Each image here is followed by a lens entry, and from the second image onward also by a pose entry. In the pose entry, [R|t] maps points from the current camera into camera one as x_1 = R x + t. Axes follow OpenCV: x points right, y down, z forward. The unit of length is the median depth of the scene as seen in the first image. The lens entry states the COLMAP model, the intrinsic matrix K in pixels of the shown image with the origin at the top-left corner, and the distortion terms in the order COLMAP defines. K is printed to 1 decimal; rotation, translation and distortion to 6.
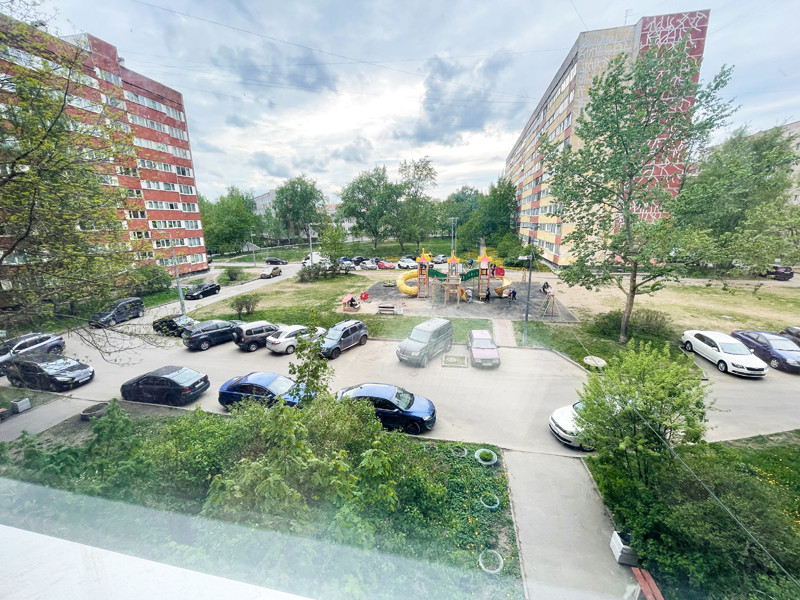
lens RADIAL K [[323.6, 0, 396.2], [0, 323.6, 302.9], [0, 0, 1]] dist [-0.003663, 0.000245]
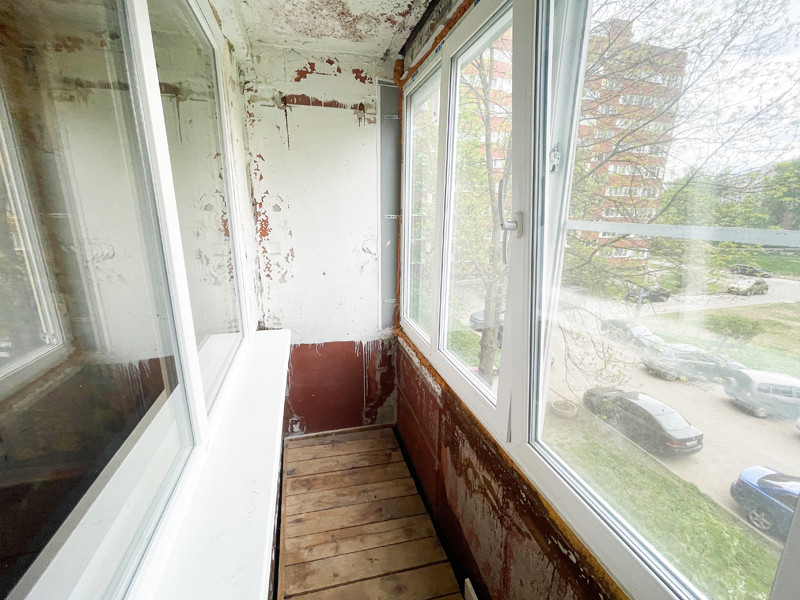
lens RADIAL K [[344.5, 0, 392.7], [0, 344.5, 299.0], [0, 0, 1]] dist [-0.001136, -0.000408]
pose [[0.454508, 0.242648, -0.857055, -0.163772], [-0.235093, 0.960742, 0.147331, -0.002938], [0.859159, 0.134525, 0.493710, 0.013860]]
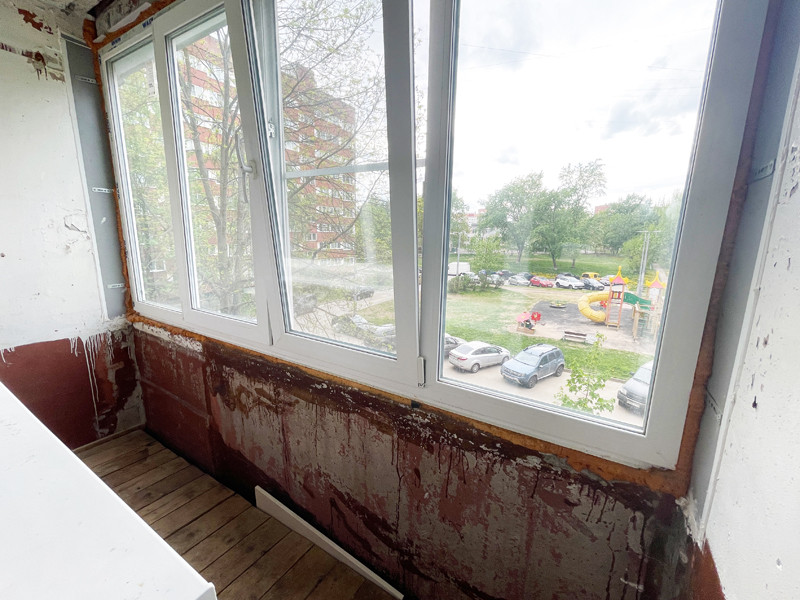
lens RADIAL K [[344.5, 0, 395.3], [0, 344.5, 297.3], [0, 0, 1]] dist [-0.001136, -0.000408]
pose [[0.940037, 0.098194, -0.326633, -0.155326], [-0.116822, 0.992431, -0.037860, 0.006938], [0.320443, 0.073748, 0.944393, 0.005055]]
